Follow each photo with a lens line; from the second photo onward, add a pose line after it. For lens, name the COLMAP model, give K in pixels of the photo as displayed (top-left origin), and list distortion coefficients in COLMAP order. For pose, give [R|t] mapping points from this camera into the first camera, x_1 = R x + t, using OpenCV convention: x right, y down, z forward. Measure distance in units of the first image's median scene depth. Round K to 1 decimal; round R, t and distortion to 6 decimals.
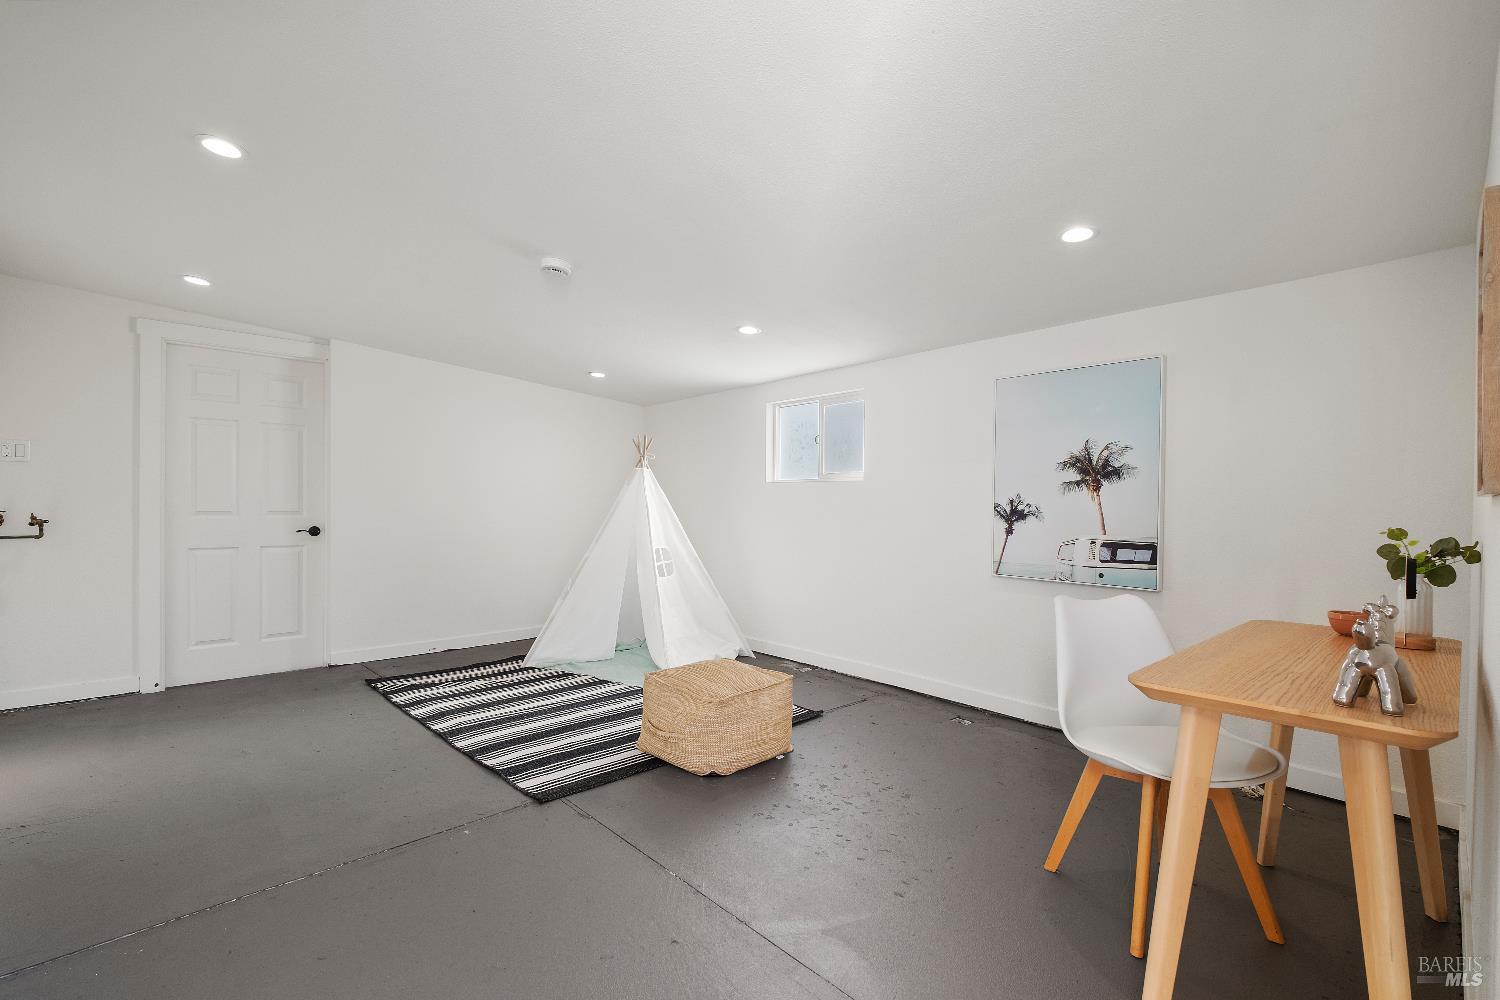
lens RADIAL K [[655.9, 0, 758.3], [0, 655.9, 506.2], [0, 0, 1]] dist [0.008782, -0.008465]
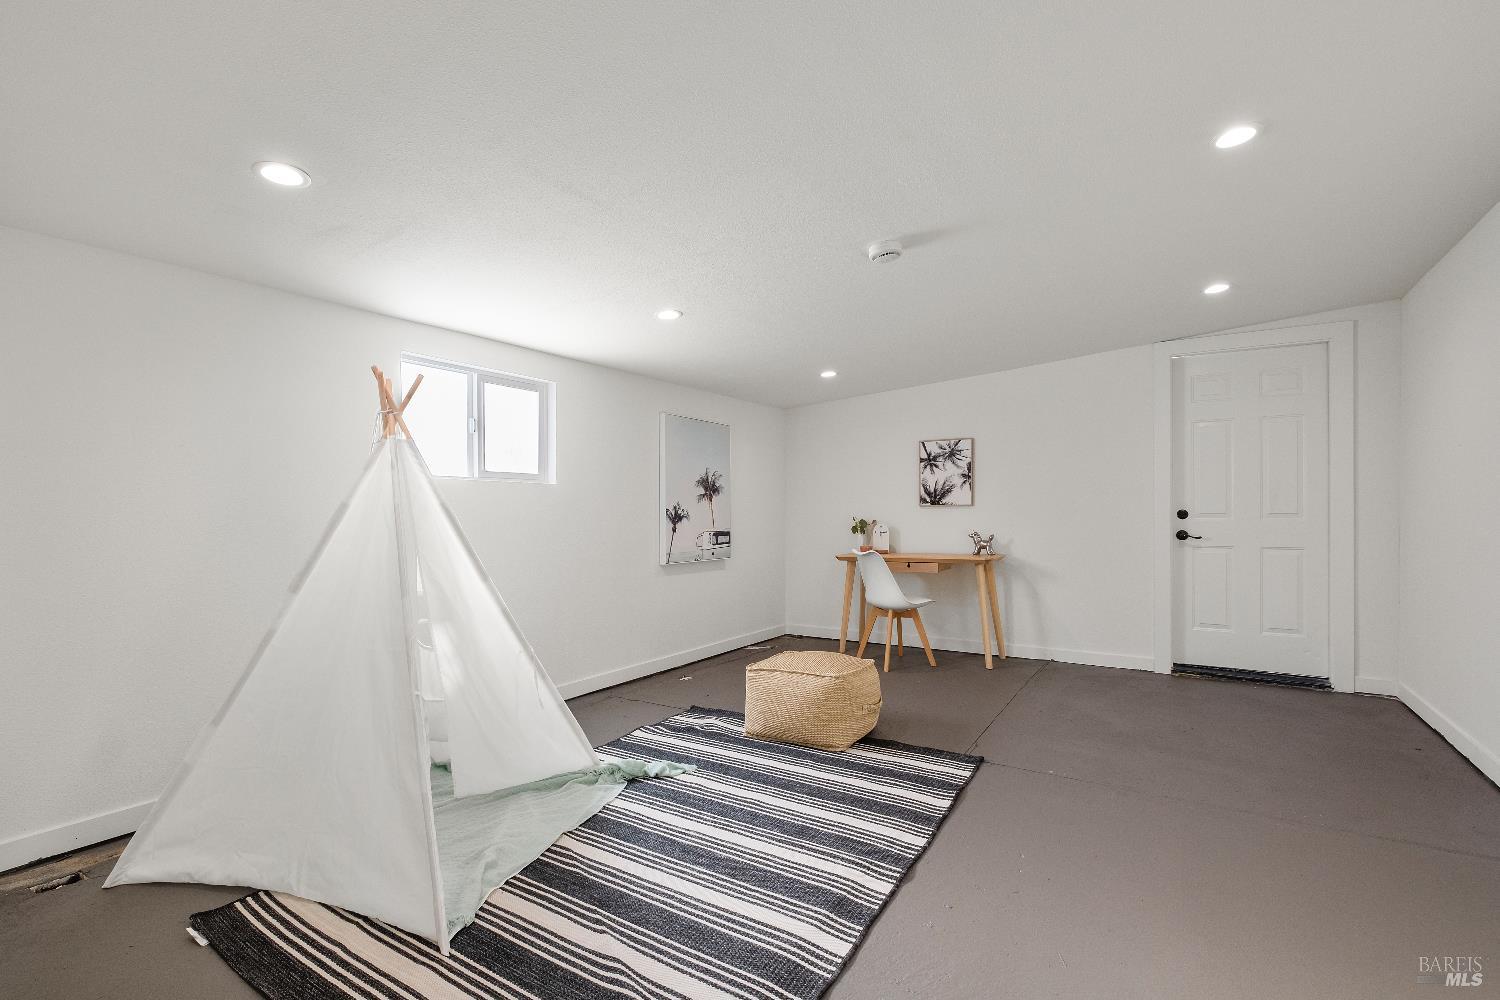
lens RADIAL K [[655.9, 0, 758.3], [0, 655.9, 506.2], [0, 0, 1]] dist [0.008782, -0.008465]
pose [[-0.238530, 0.005727, 0.971118, -1.044374], [0.010907, 0.999935, -0.003218, -0.003996], [-0.971074, 0.009825, -0.238577, 1.257100]]
